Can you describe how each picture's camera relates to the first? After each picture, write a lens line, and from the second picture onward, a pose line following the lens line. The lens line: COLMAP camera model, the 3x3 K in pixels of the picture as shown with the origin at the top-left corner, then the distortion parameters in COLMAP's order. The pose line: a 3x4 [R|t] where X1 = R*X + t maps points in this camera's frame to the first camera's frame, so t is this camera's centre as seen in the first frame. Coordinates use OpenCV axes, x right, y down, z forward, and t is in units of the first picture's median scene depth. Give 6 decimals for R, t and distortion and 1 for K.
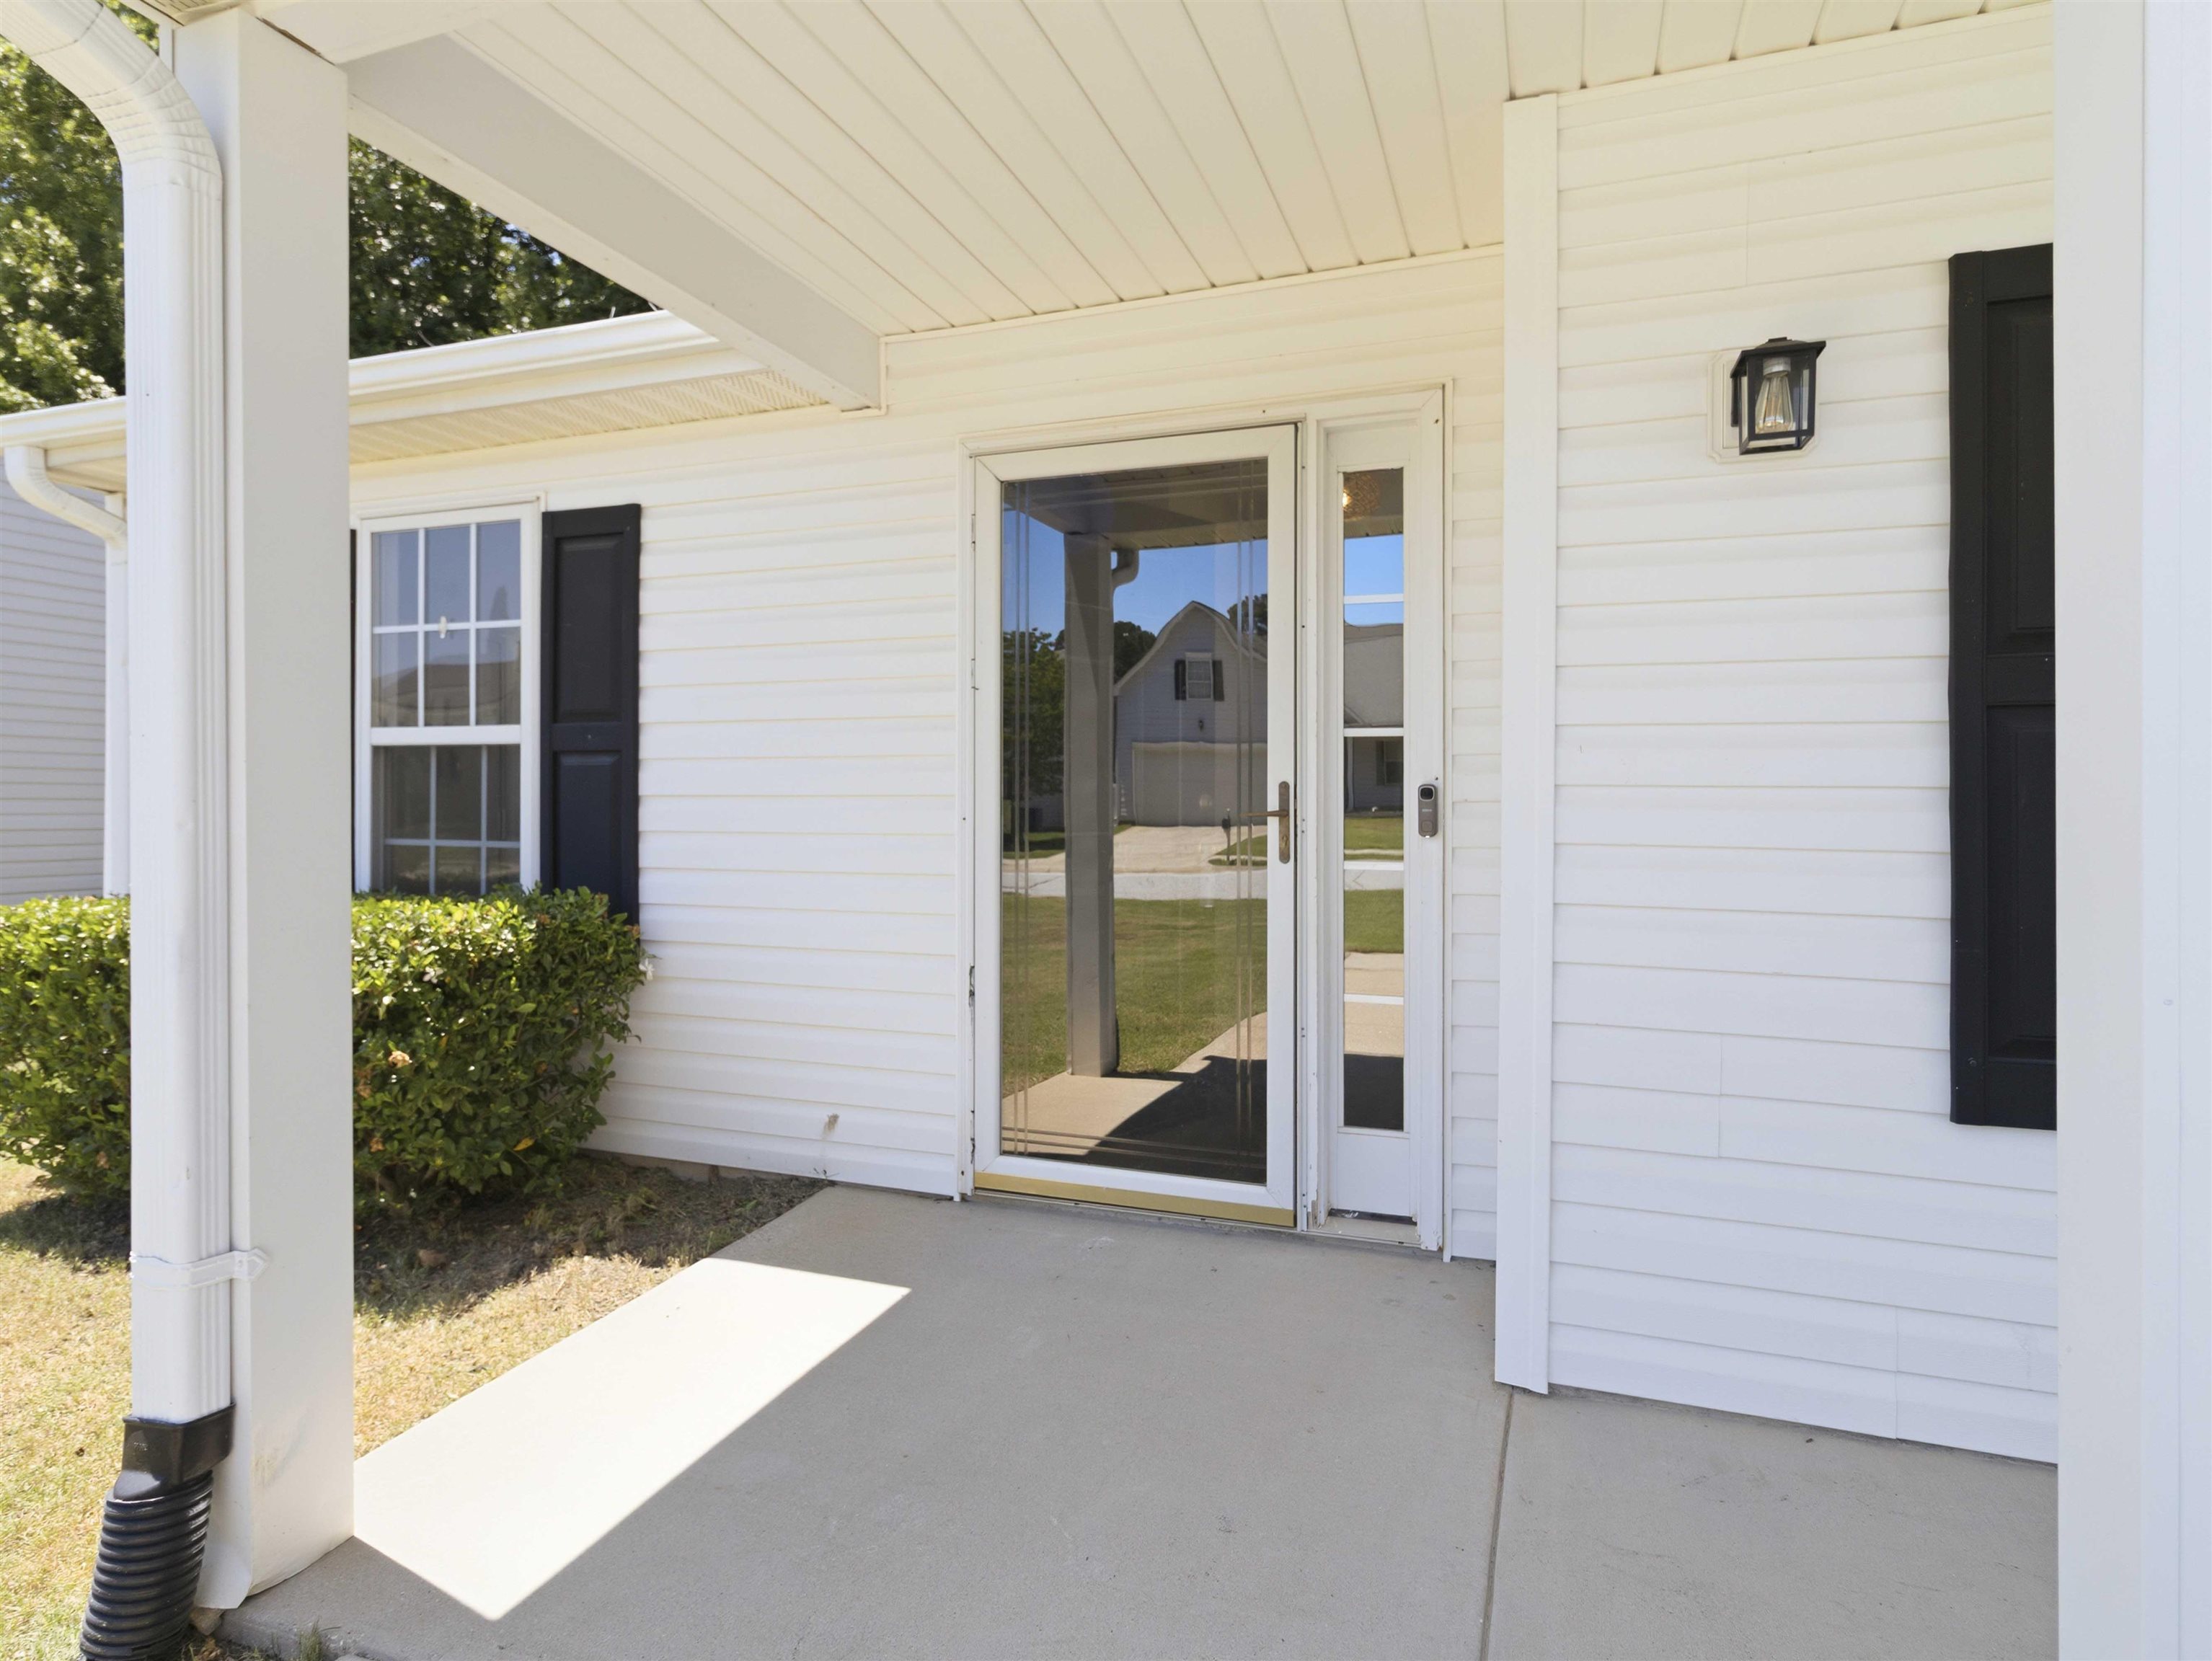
lens RADIAL K [[1184.0, 0, 1116.8], [0, 1184.0, 784.3], [0, 0, 1]] dist [0.020892, 0.000690]
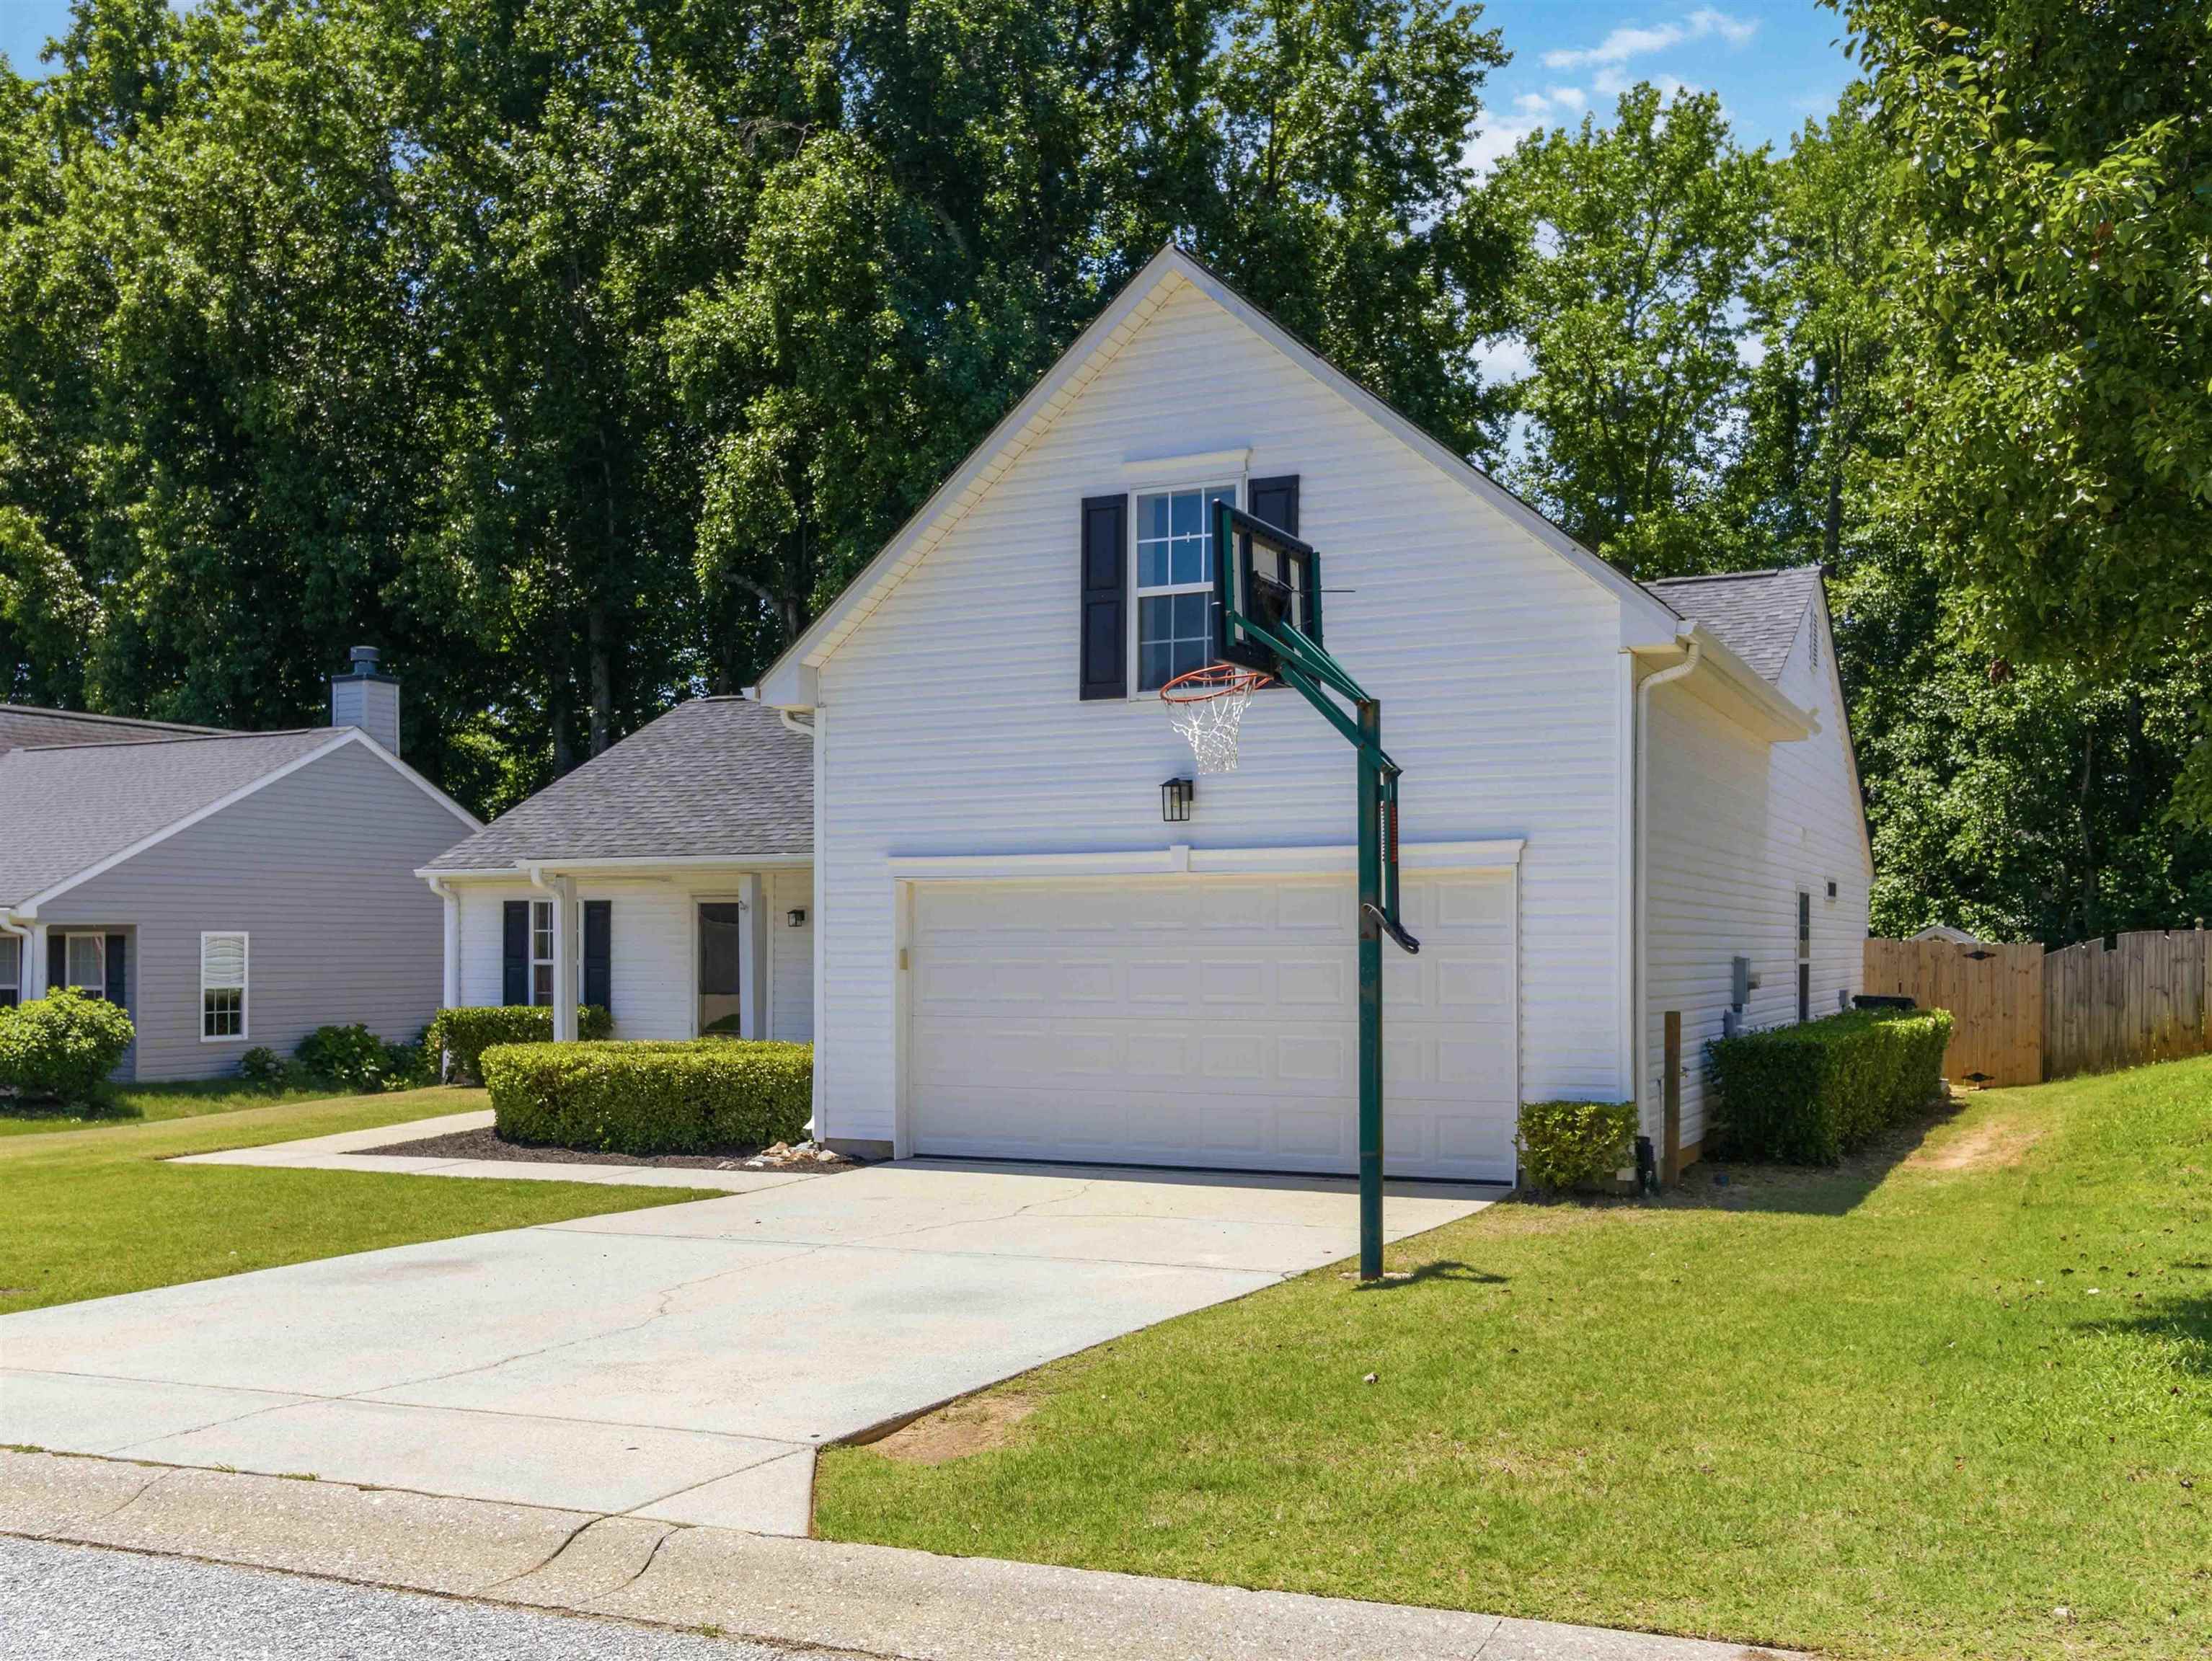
lens RADIAL K [[1920.7, 0, 1106.0], [0, 1920.7, 830.5], [0, 0, 1]] dist [-0.012354, -0.004371]
pose [[0.996123, -0.010393, -0.087359, 1.999196], [0.006278, 0.998864, -0.047246, -0.194105], [0.087751, 0.046514, 0.995056, -5.816873]]
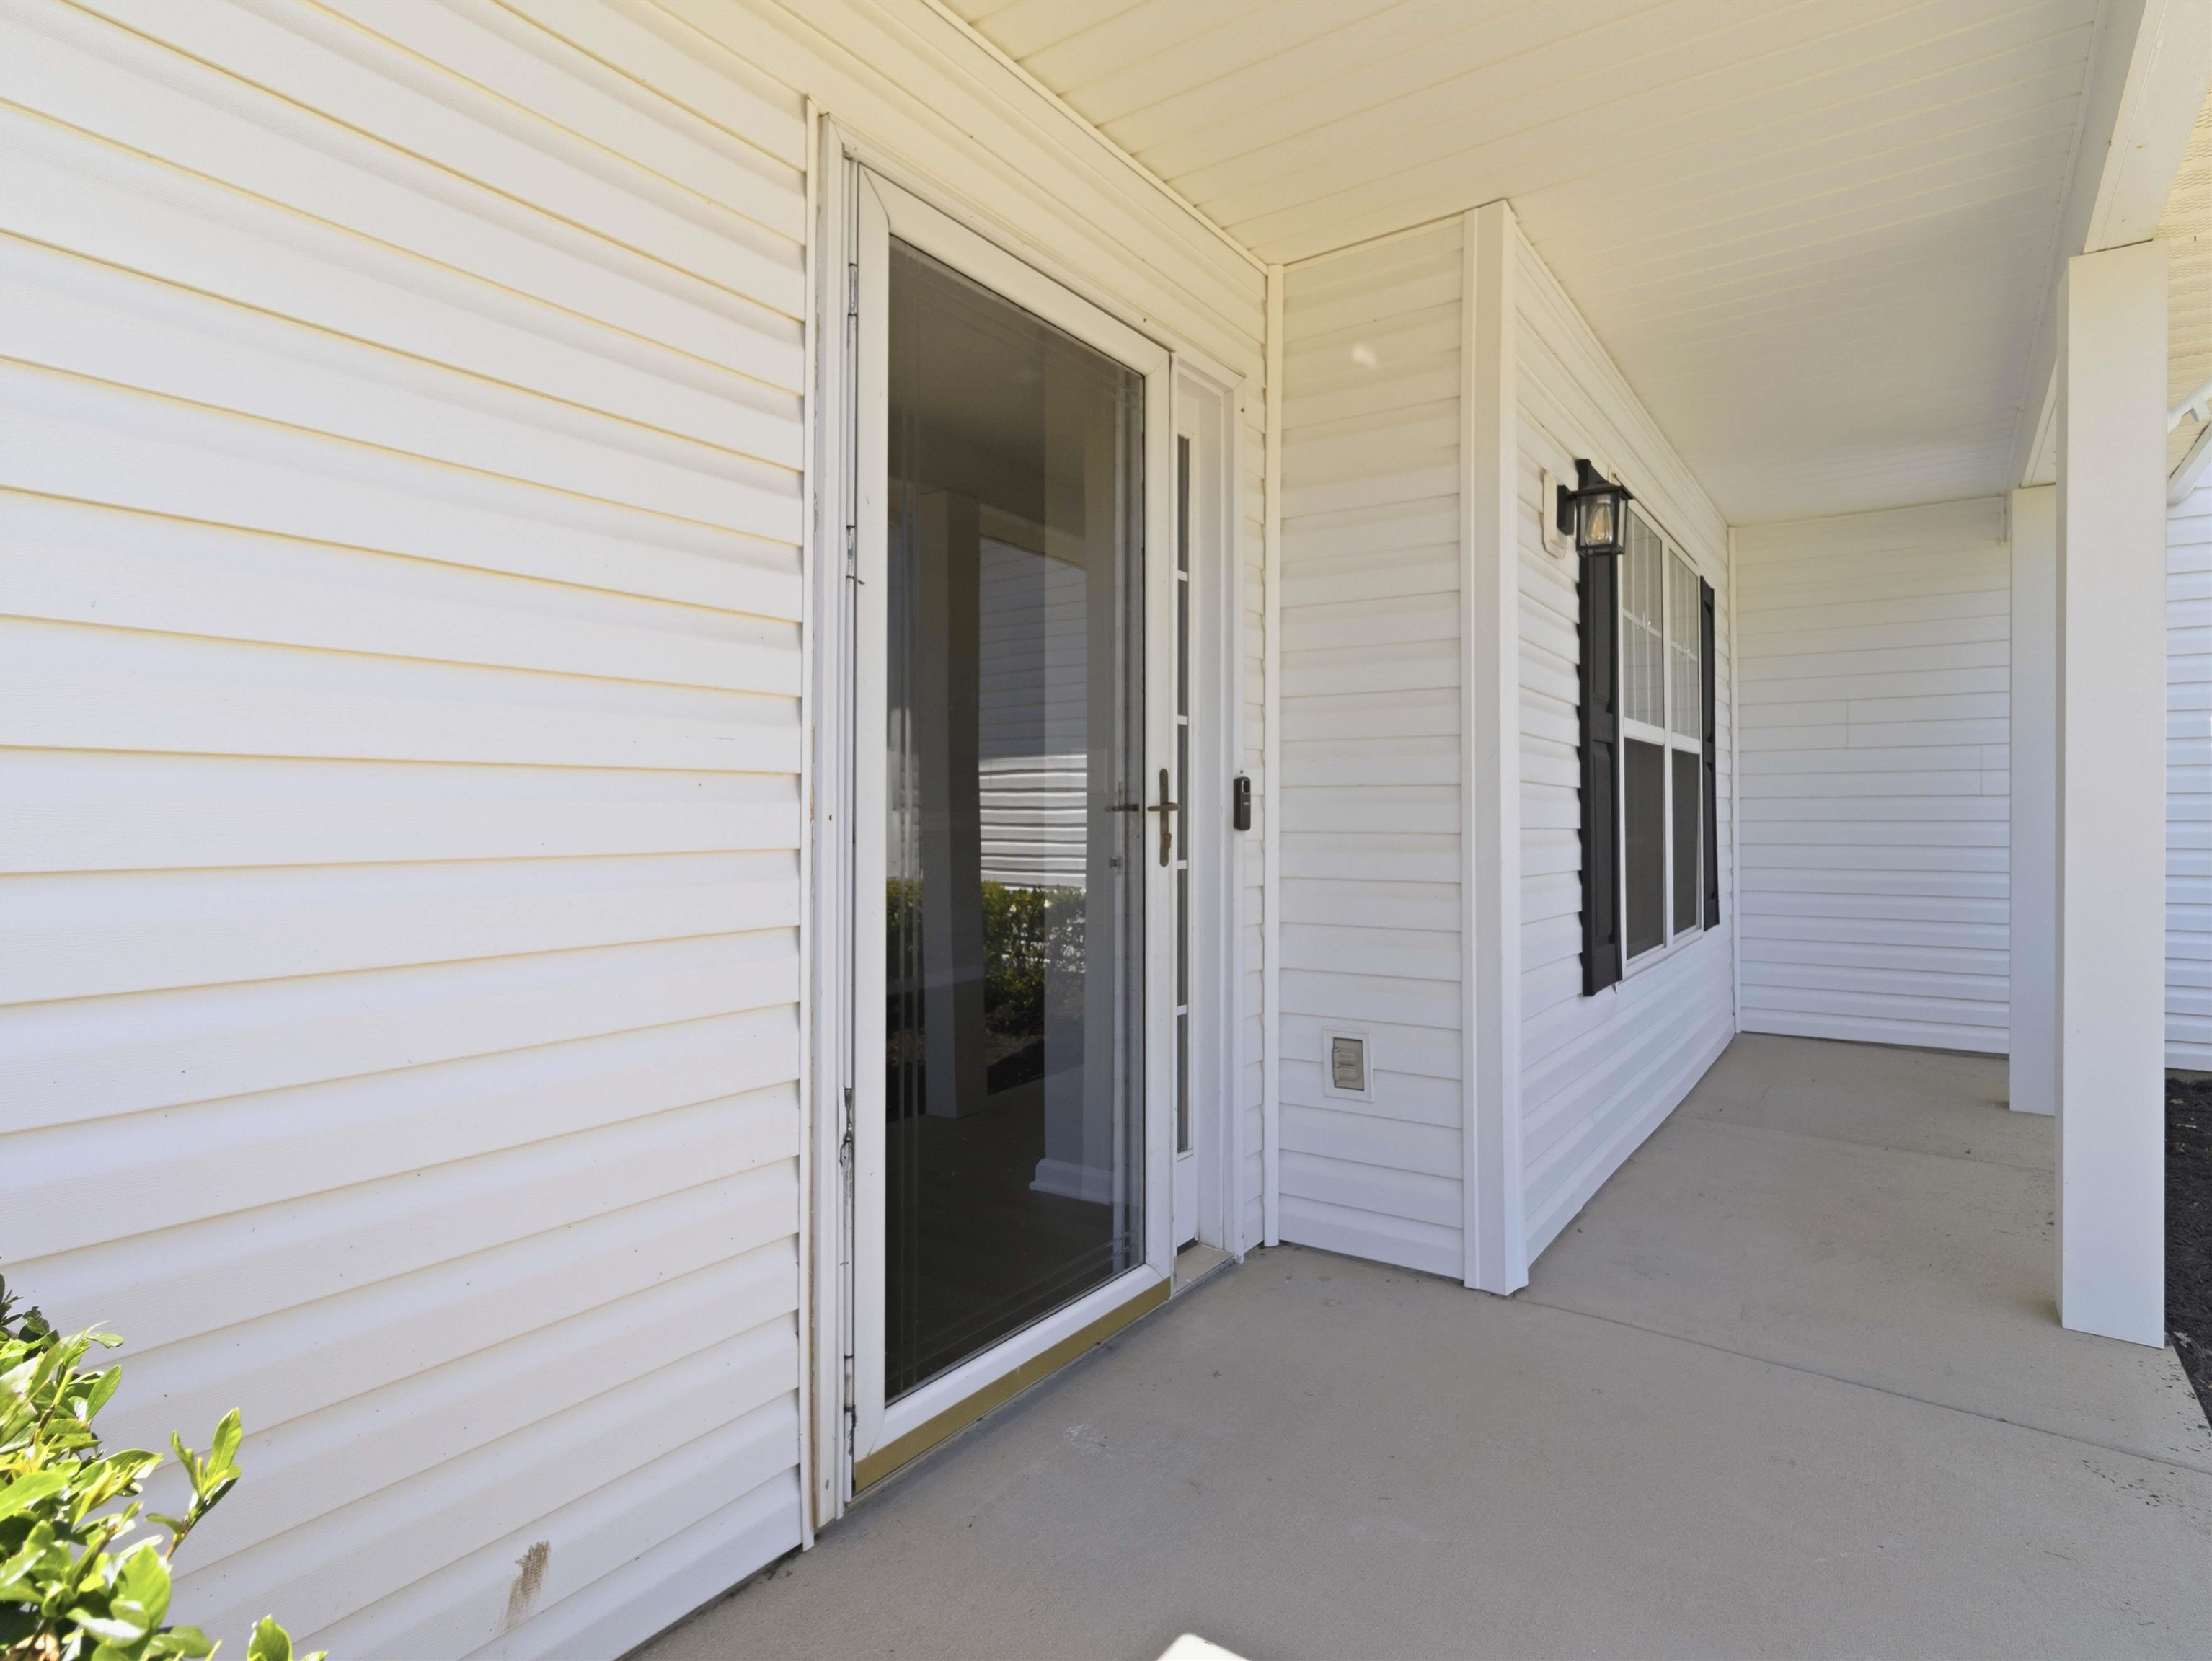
lens RADIAL K [[1184.0, 0, 1116.8], [0, 1184.0, 784.3], [0, 0, 1]] dist [0.020892, 0.000690]
pose [[0.258886, 0.021975, 0.965658, -0.666920], [-0.020252, 0.999645, -0.017319, 0.022301], [-0.965696, -0.015072, 0.259239, 0.796786]]
